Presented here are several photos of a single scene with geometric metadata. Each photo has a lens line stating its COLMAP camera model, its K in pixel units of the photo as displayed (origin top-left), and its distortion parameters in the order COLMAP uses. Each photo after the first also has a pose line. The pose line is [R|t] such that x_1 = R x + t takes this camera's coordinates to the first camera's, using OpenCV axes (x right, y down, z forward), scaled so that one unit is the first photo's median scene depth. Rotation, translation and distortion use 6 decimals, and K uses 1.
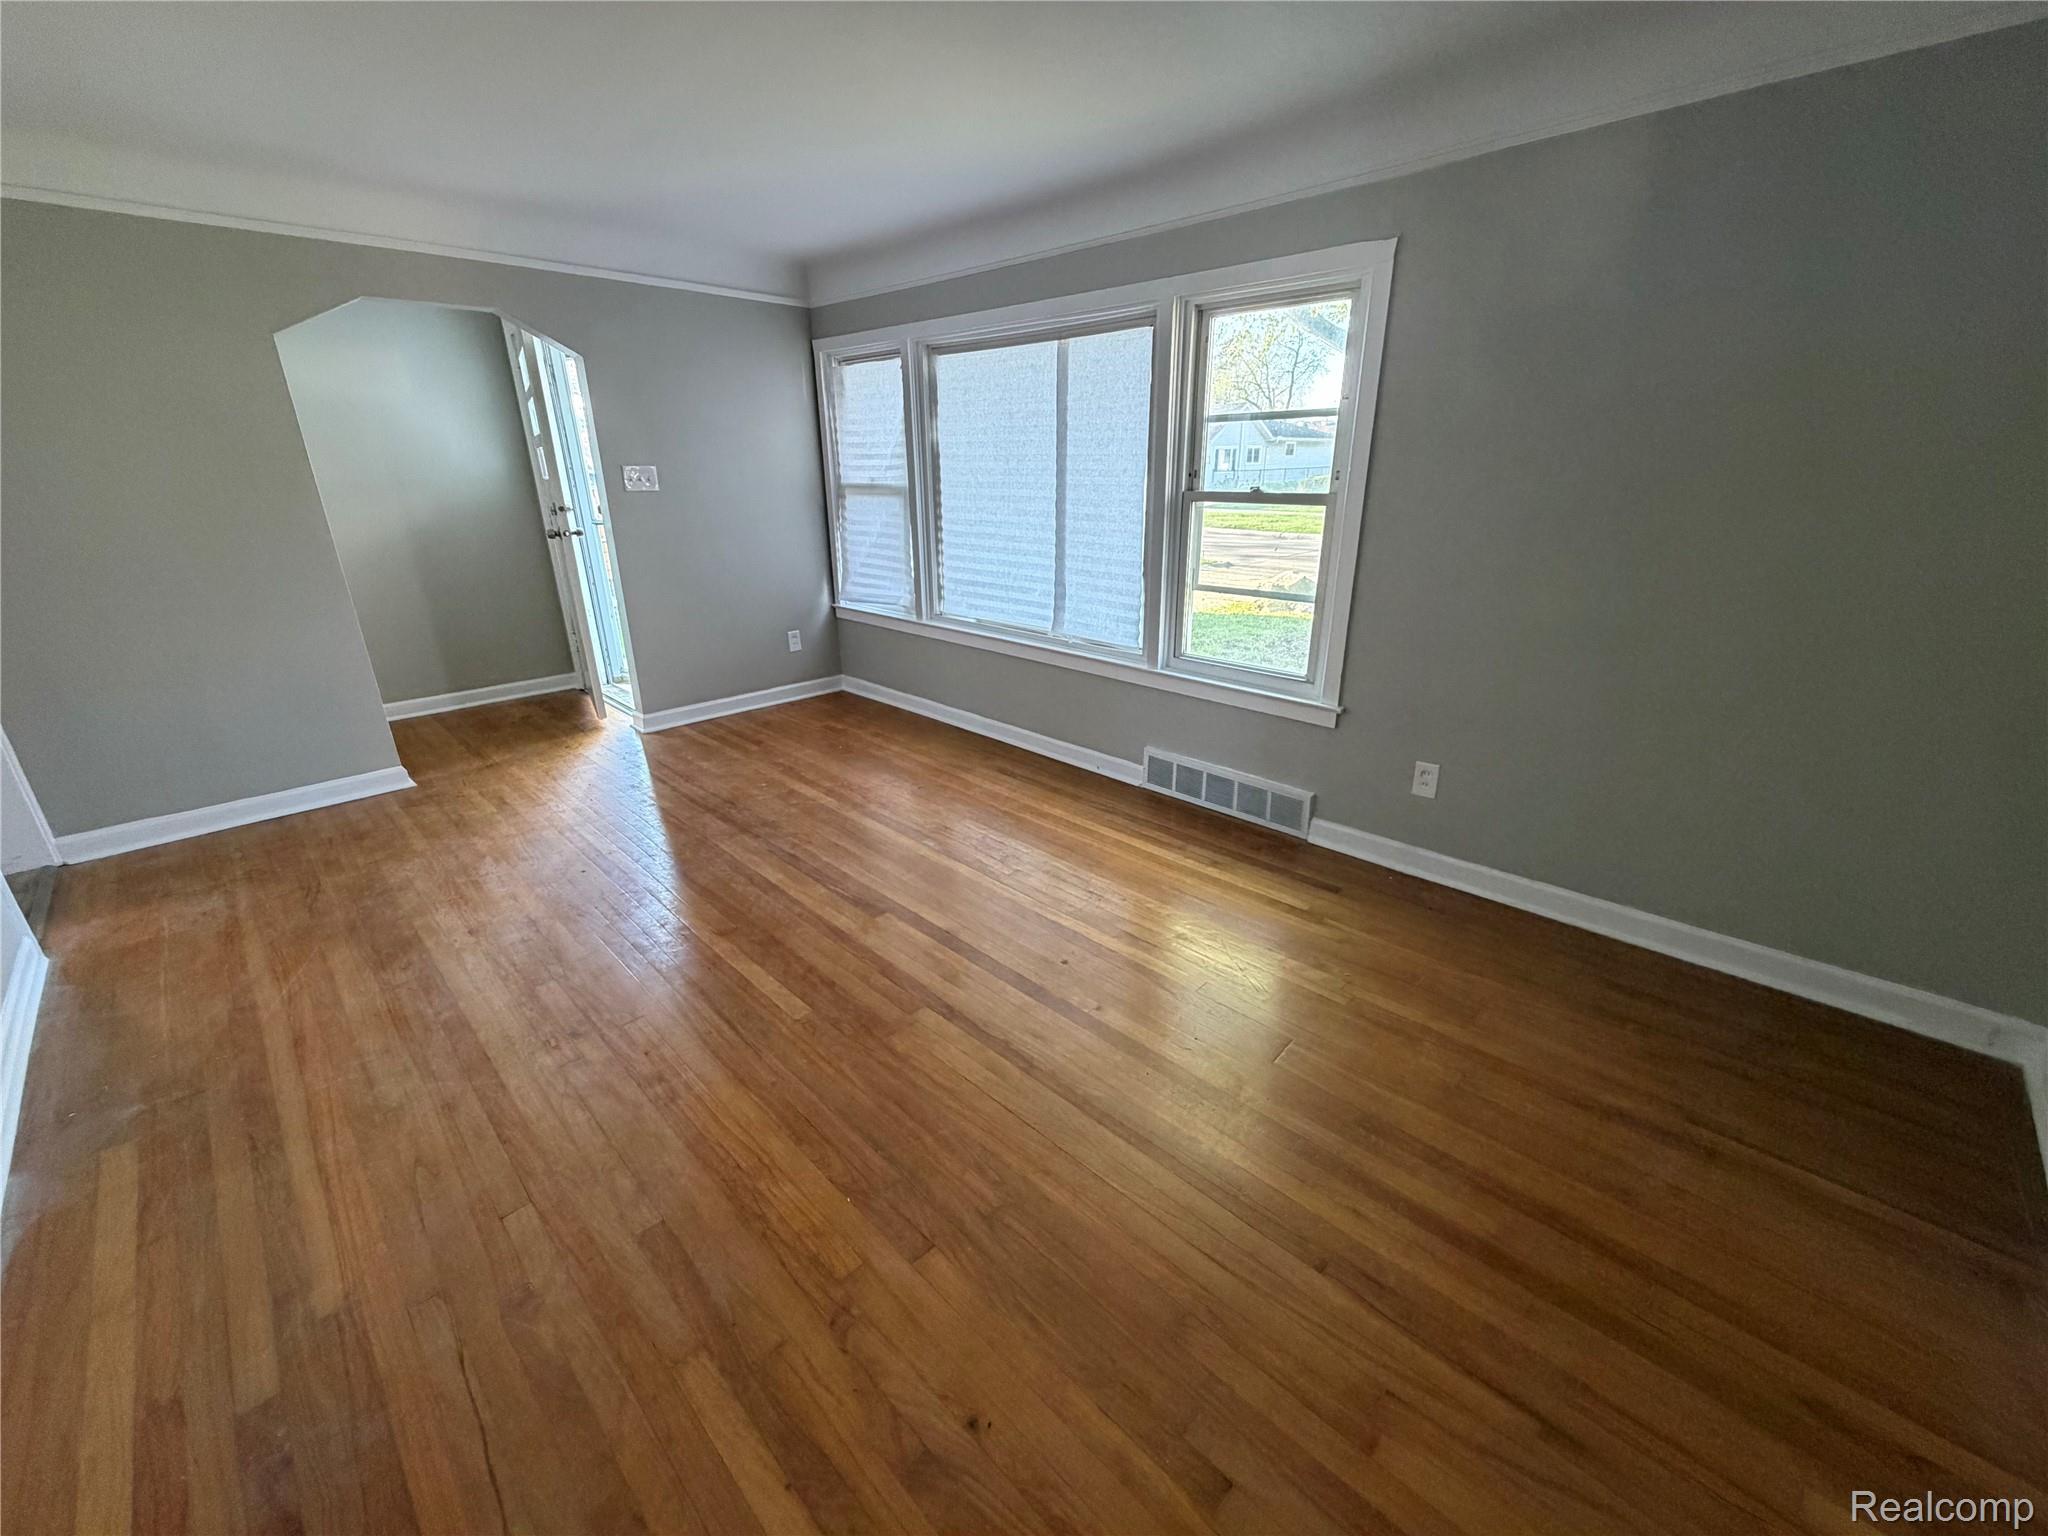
lens RADIAL K [[814.6, 0, 1010.8], [0, 814.6, 763.8], [0, 0, 1]] dist [0.001258, -0.000246]
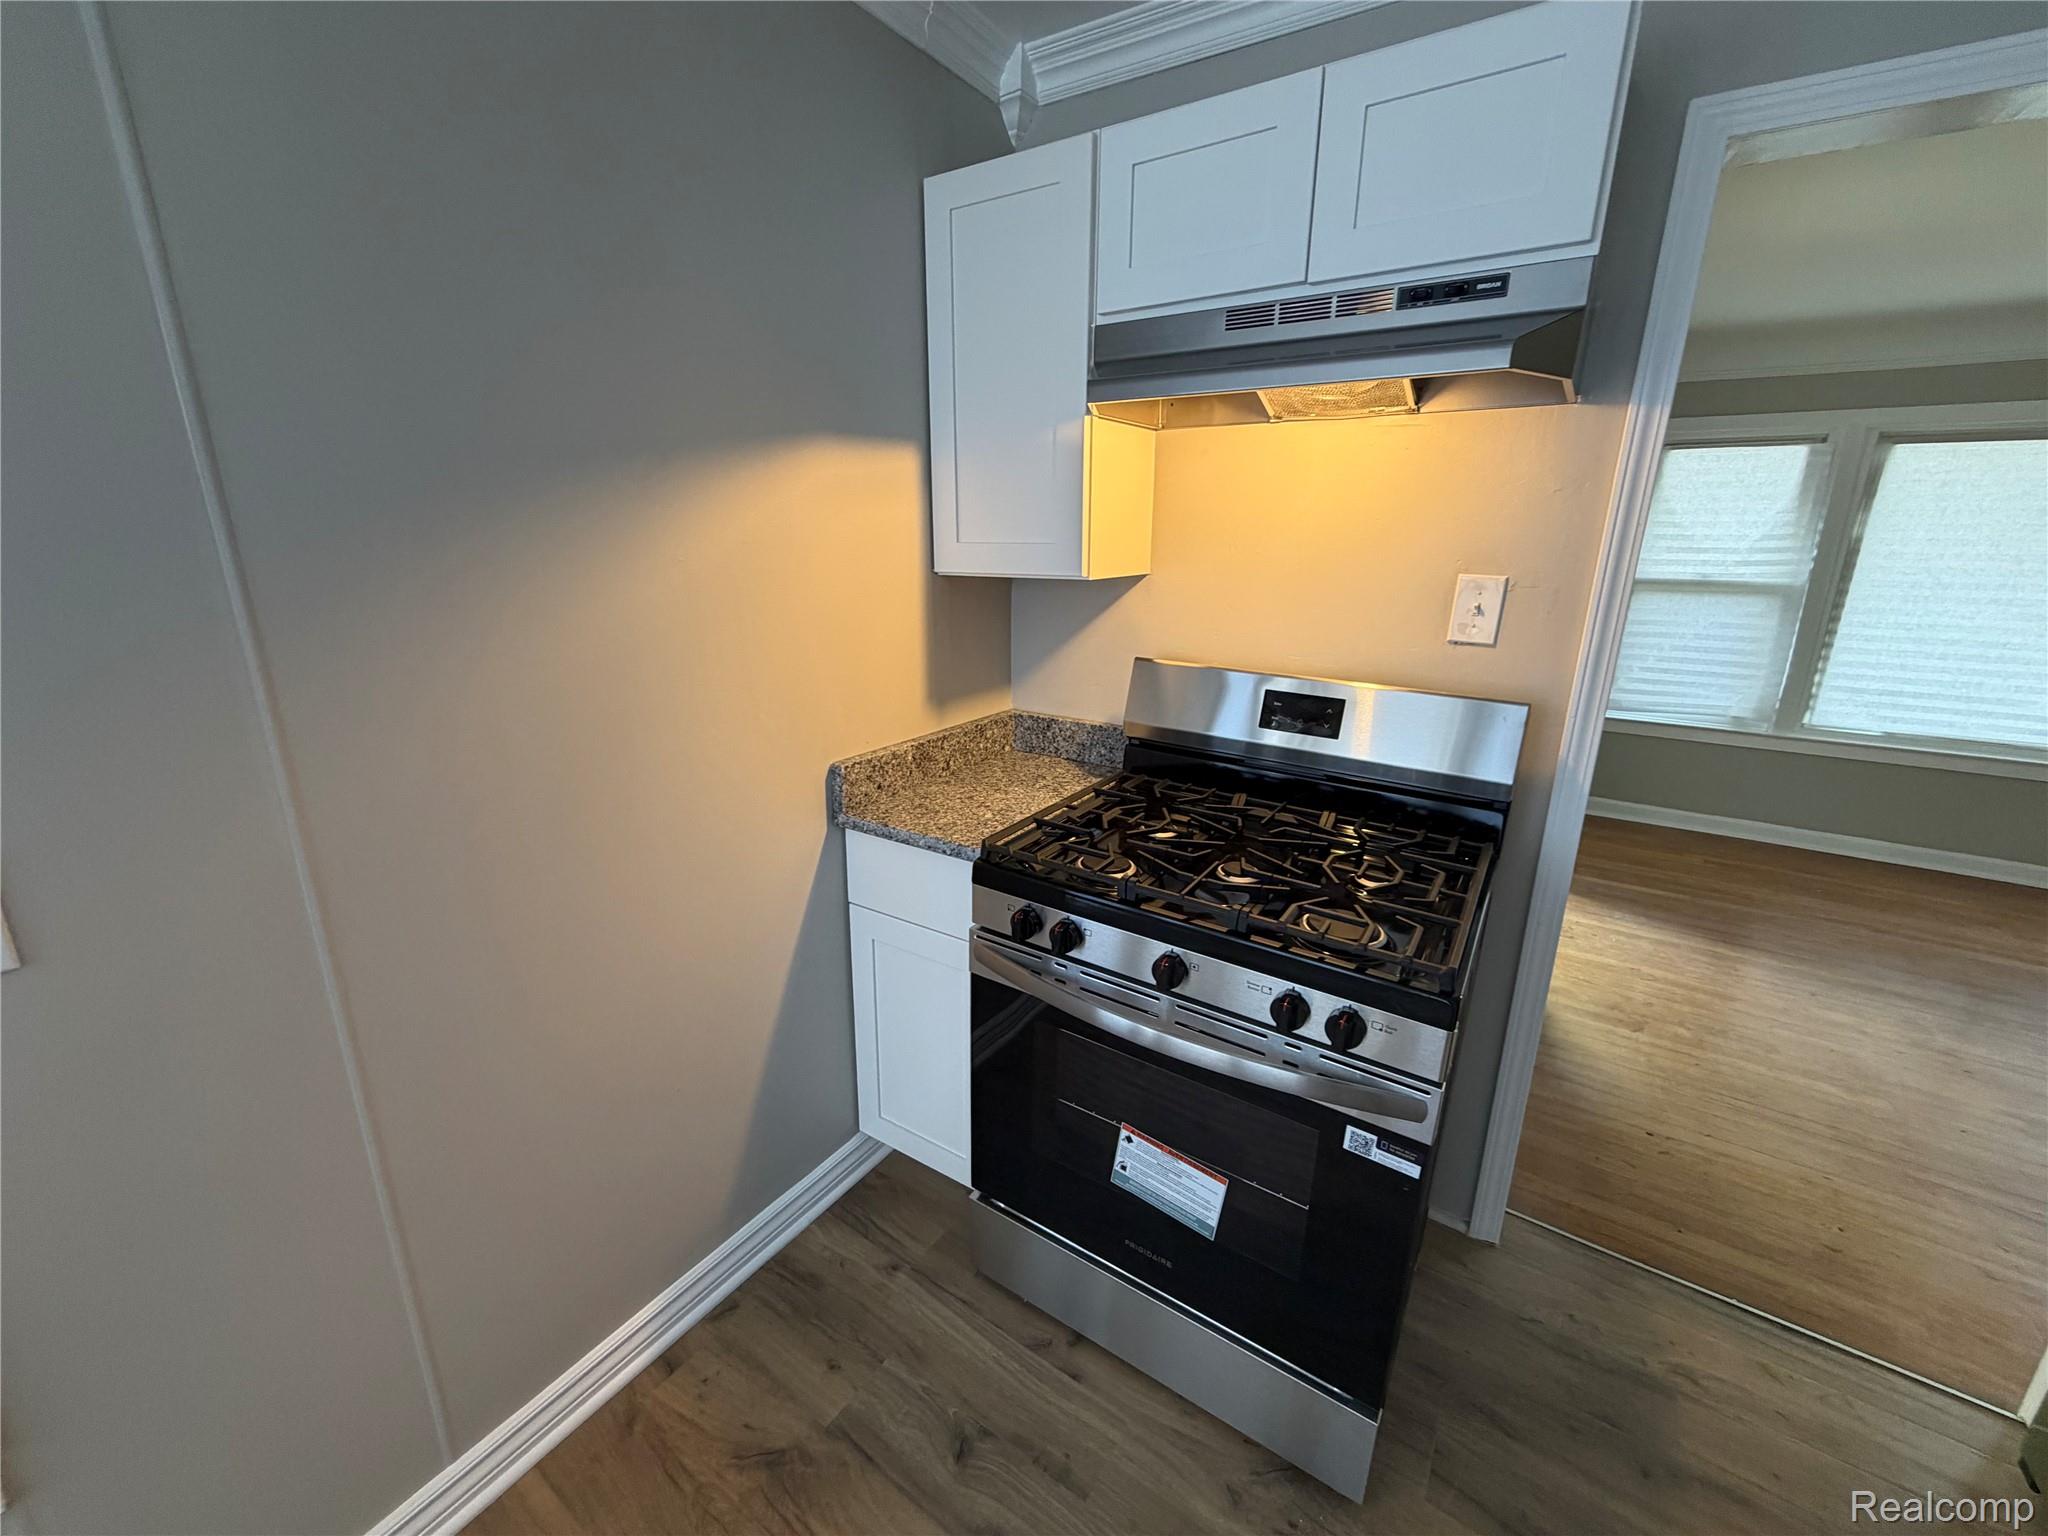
lens RADIAL K [[814.6, 0, 1025.6], [0, 814.6, 761.2], [0, 0, 1]] dist [0.001258, -0.000246]
pose [[0.982683, -0.034786, 0.181999, -2.223734], [0.049964, 0.995583, -0.079484, -0.244318], [-0.178431, 0.087201, 0.980081, 0.600212]]
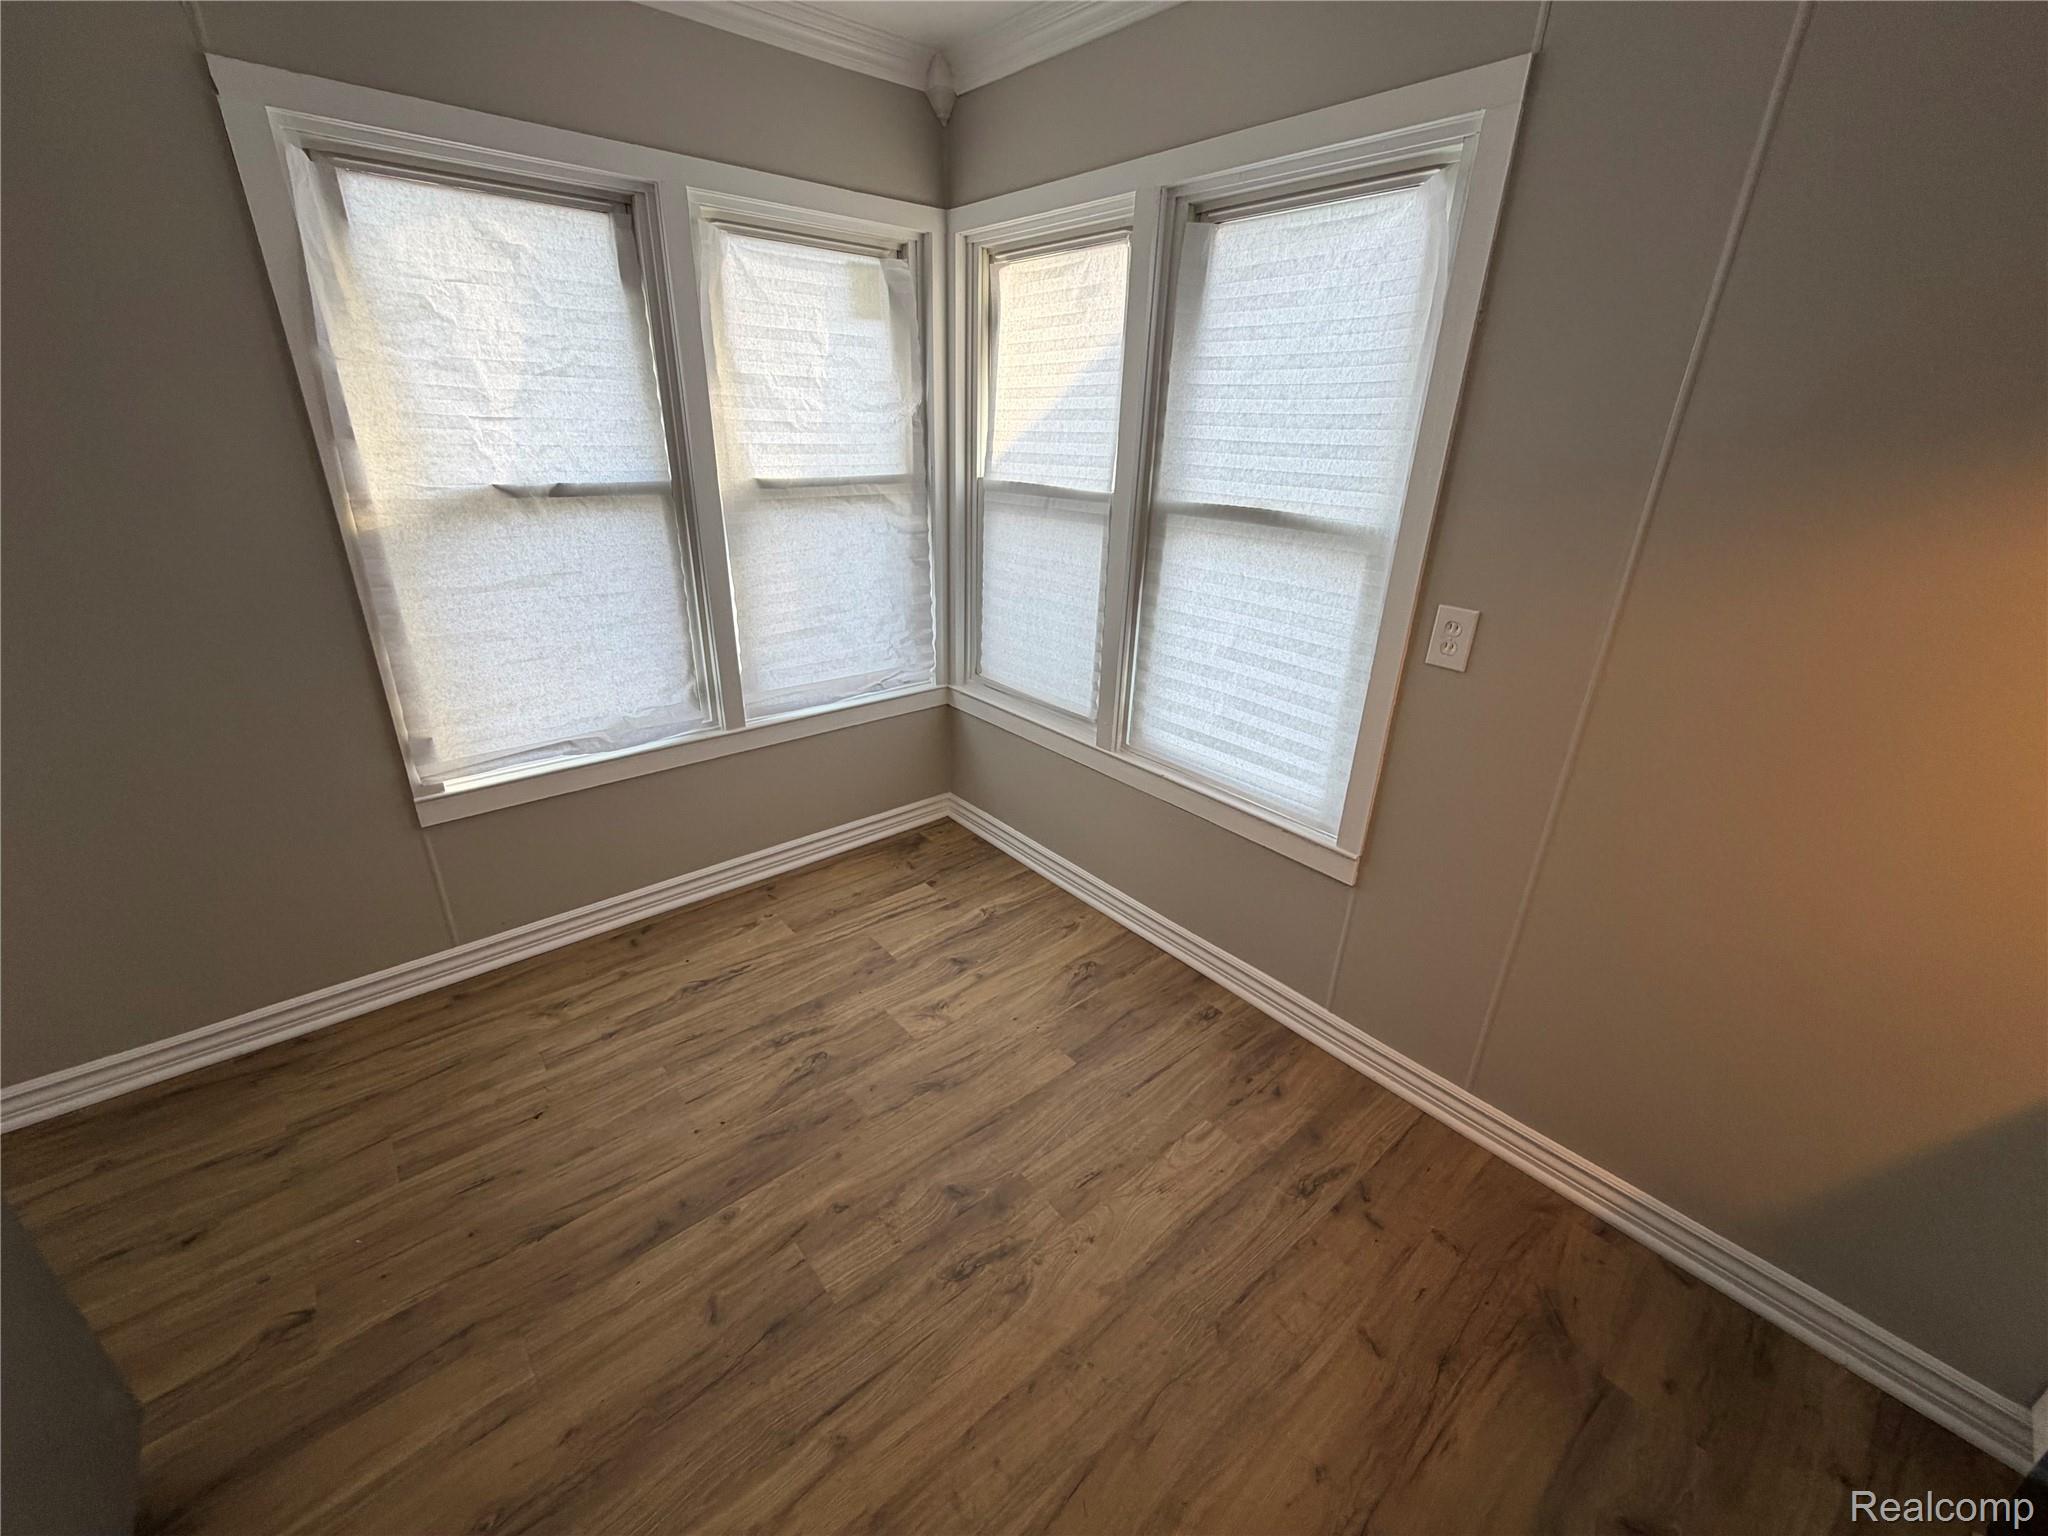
lens RADIAL K [[814.6, 0, 1021.6], [0, 814.6, 762.3], [0, 0, 1]] dist [0.001258, -0.000246]
pose [[-0.078548, 0.388523, -0.918085, -1.841170], [-0.372163, 0.842923, 0.388556, -0.277822], [0.924838, 0.372197, 0.078384, 0.633921]]
